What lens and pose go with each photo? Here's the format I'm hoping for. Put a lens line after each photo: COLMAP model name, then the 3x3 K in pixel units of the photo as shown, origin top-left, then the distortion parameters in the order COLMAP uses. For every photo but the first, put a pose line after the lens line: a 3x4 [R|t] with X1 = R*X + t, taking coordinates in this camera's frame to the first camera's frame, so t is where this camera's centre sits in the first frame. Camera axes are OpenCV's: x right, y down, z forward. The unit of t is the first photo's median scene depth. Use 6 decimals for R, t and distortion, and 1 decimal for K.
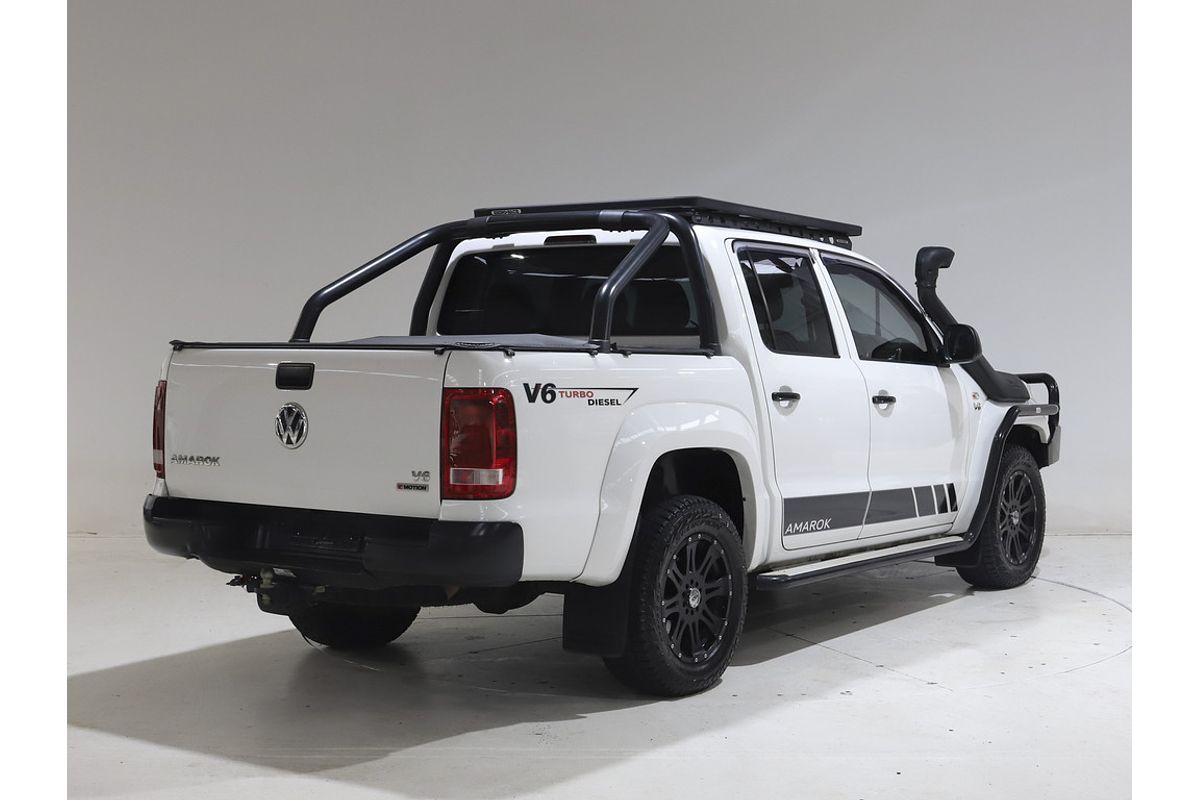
lens RADIAL K [[1459.7, 0, 599.6], [0, 1459.7, 399.5], [0, 0, 1]] dist [-0.087673, 0.000000]
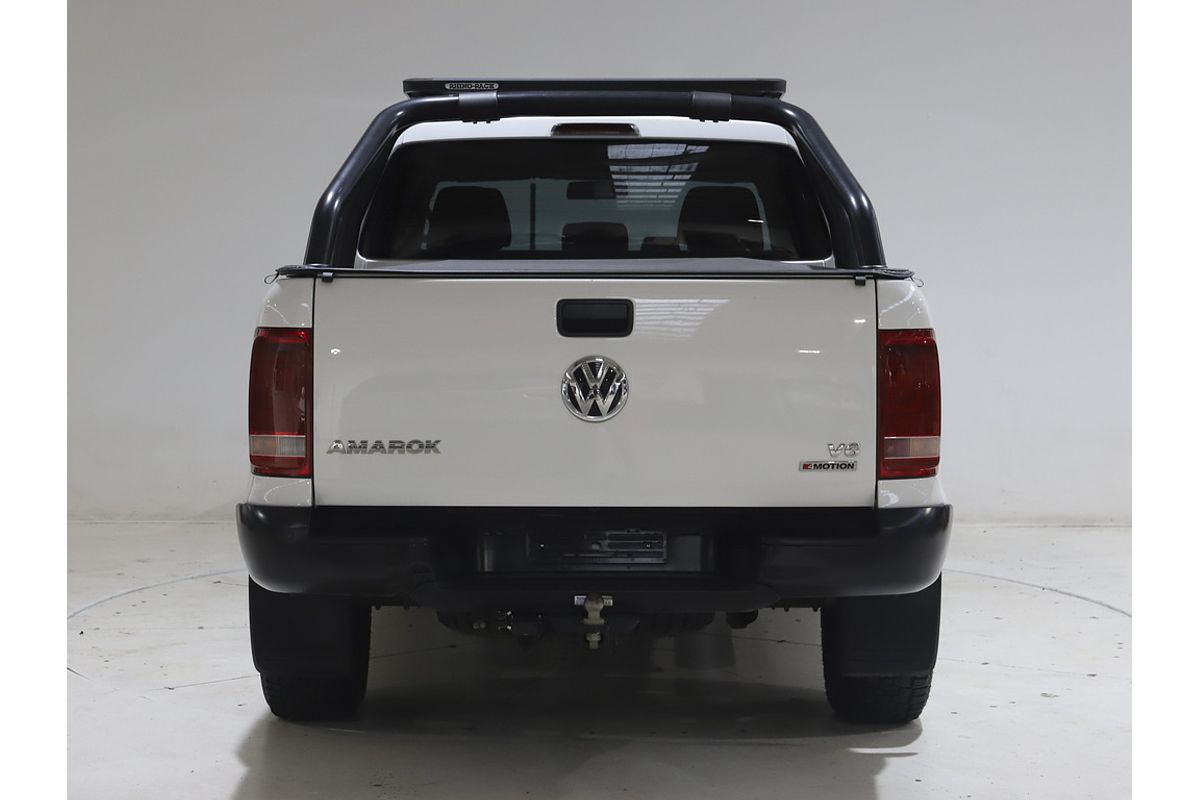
lens RADIAL K [[1972.4, 0, 599.9], [0, 1972.4, 398.2], [0, 0, 1]] dist [0.038972, 0.000000]
pose [[0.866132, -0.031767, 0.498805, -0.721480], [0.019404, 0.999363, 0.029952, -0.006220], [-0.499438, -0.016263, 0.866197, 0.194393]]
